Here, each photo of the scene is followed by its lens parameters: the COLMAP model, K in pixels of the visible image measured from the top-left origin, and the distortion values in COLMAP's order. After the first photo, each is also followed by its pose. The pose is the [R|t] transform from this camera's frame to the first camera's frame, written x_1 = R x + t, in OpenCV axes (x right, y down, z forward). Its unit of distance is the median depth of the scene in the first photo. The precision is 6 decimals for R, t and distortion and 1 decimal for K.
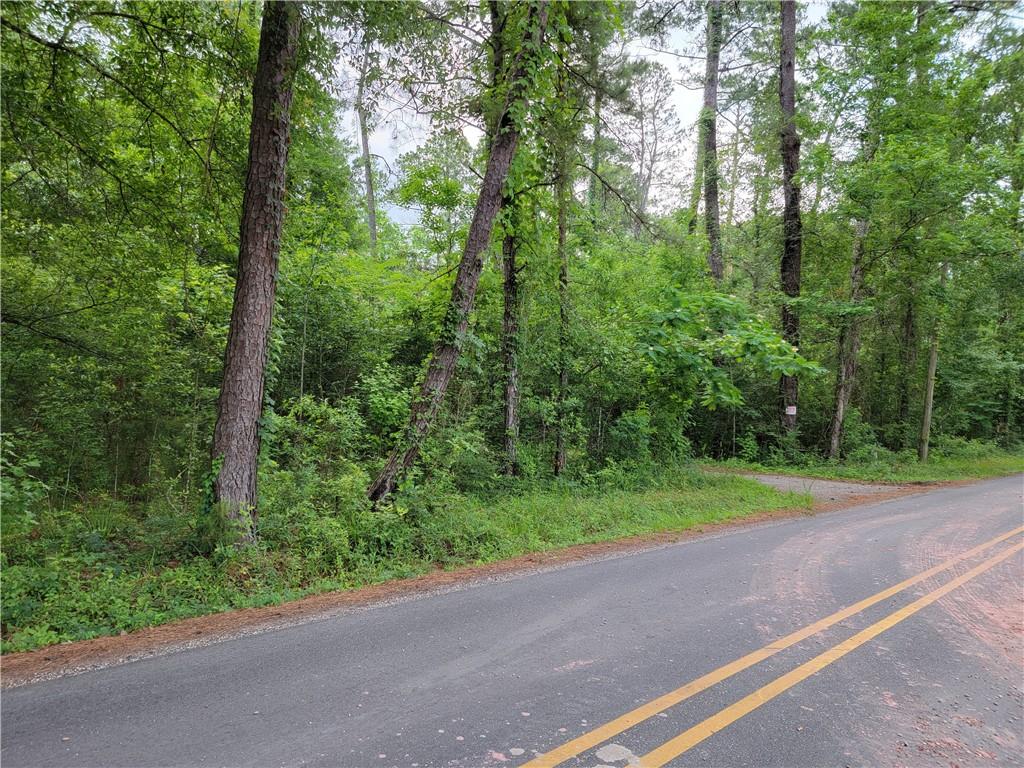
lens RADIAL K [[711.0, 0, 510.3], [0, 711.0, 385.2], [0, 0, 1]] dist [0.006891, 0.001219]
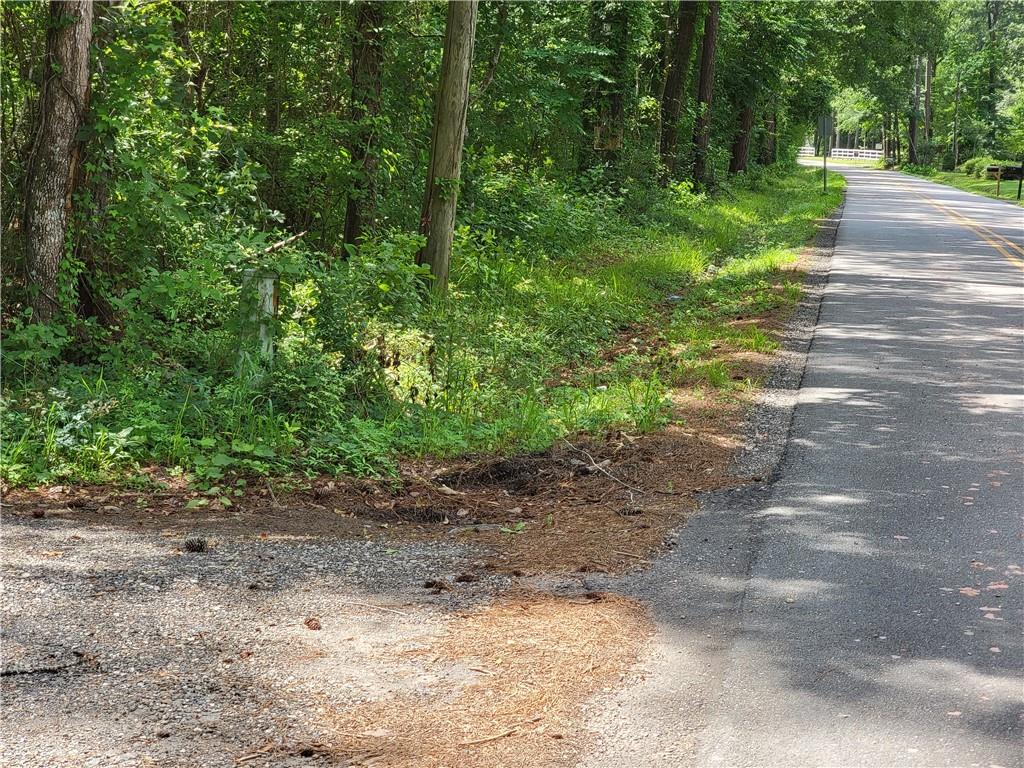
lens RADIAL K [[2148.3, 0, 511.8], [0, 2148.3, 384.1], [0, 0, 1]] dist [-0.024573, 0.000000]
pose [[0.824199, -0.058172, 0.563305, 0.258072], [-0.043442, 0.985284, 0.165311, 0.028852], [-0.564632, -0.160721, 0.809543, 0.521624]]
